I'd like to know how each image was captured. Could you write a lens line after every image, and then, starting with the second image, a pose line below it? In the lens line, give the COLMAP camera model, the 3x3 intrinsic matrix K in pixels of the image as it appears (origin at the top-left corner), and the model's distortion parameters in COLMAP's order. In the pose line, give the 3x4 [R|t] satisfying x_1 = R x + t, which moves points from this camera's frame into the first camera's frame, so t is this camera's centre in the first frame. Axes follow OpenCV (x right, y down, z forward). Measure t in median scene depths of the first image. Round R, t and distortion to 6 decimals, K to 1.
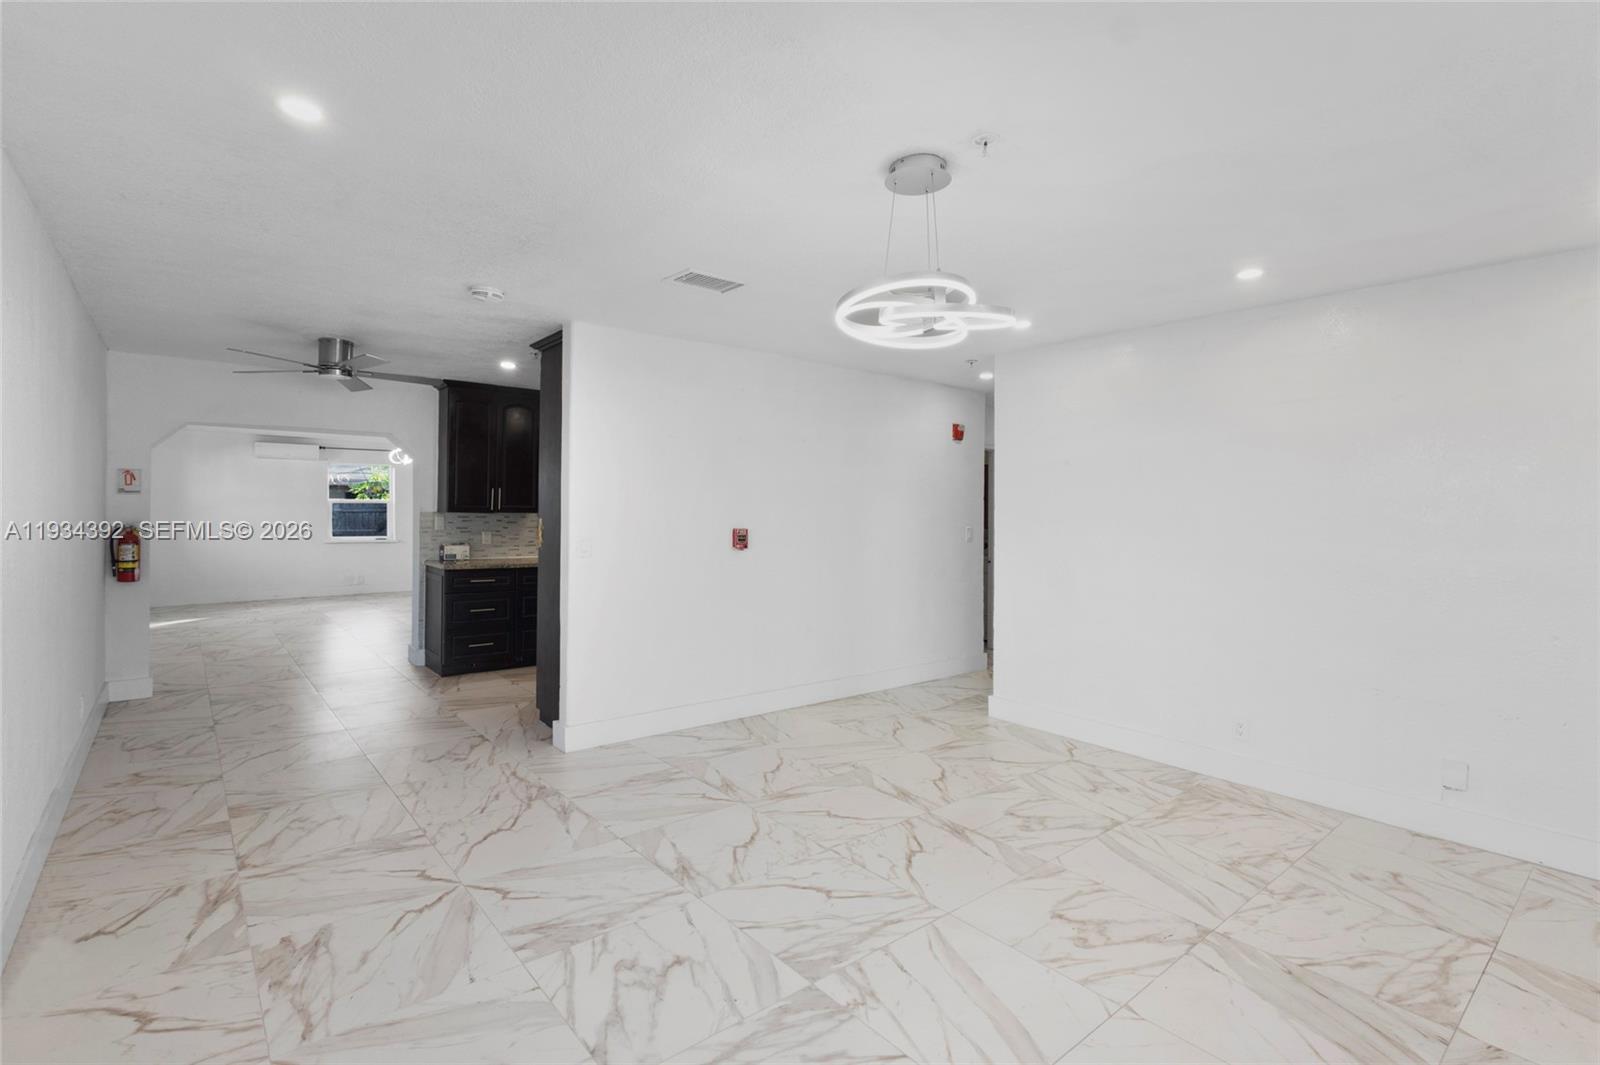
lens RADIAL K [[746.2, 0, 810.2], [0, 746.2, 523.8], [0, 0, 1]] dist [0.004124, 0.000747]
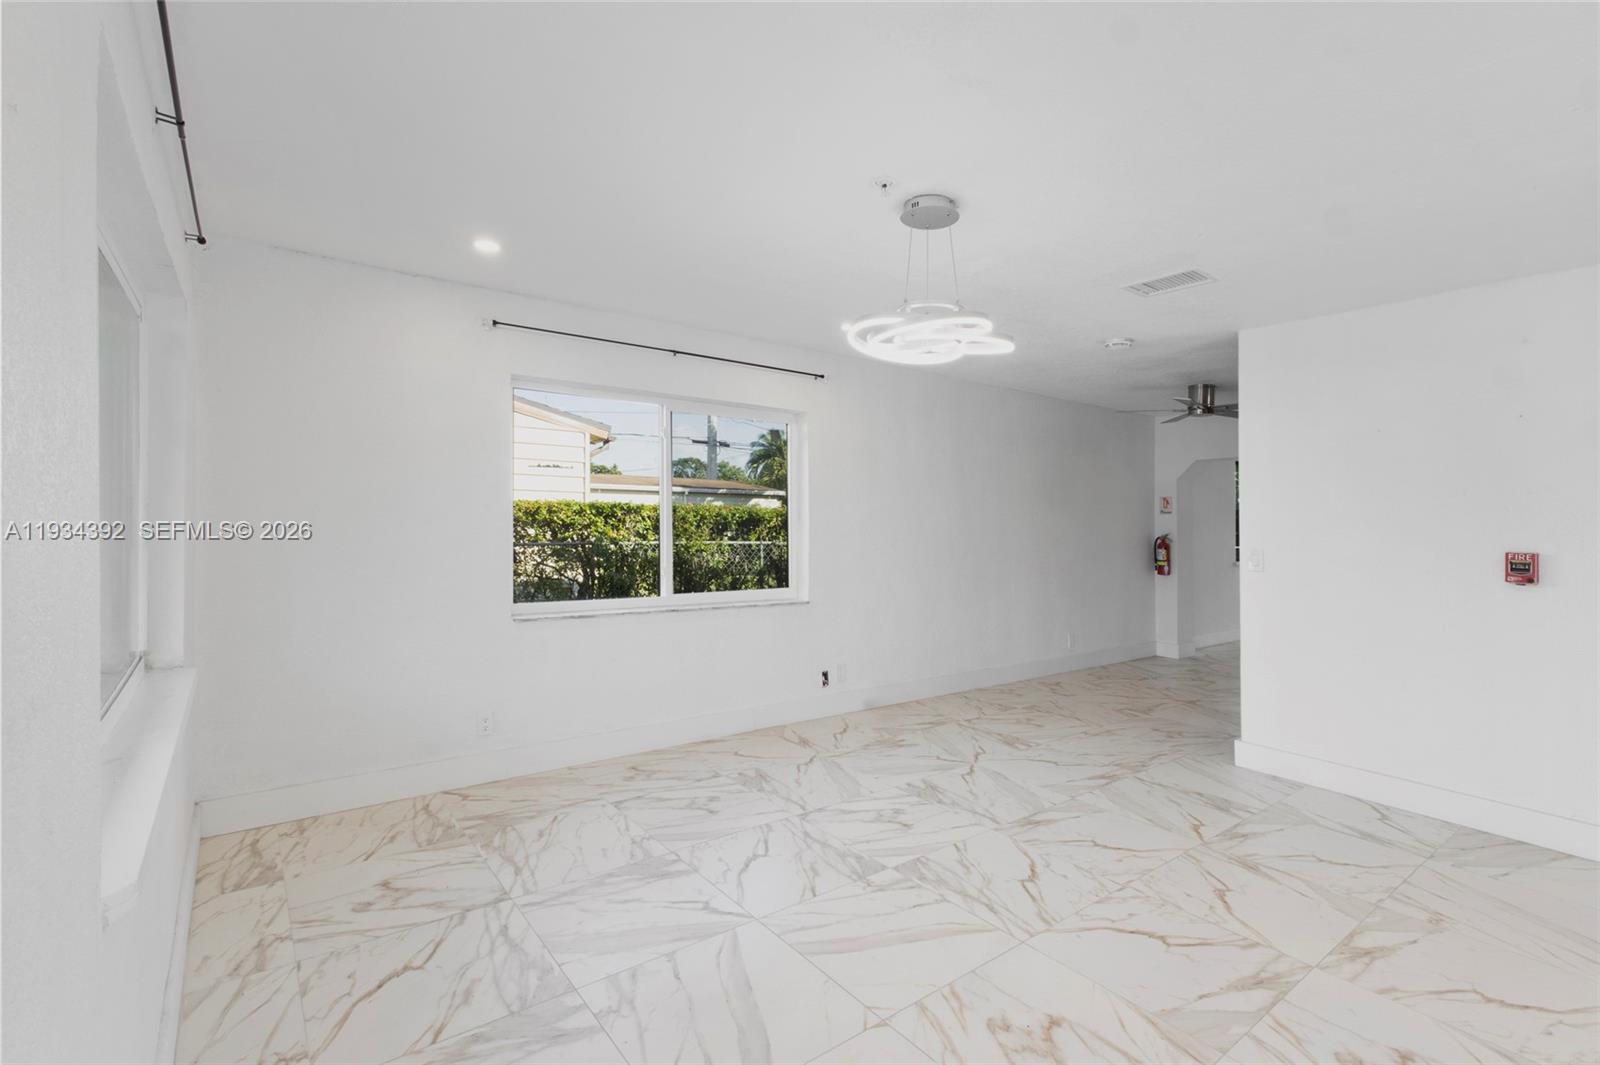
lens RADIAL K [[746.2, 0, 810.0], [0, 746.2, 535.5], [0, 0, 1]] dist [0.004124, 0.000747]
pose [[-0.037141, 0.013336, -0.999221, 0.893126], [-0.036548, 0.999224, 0.014694, 0.007886], [0.998641, 0.037065, -0.036625, 0.596959]]
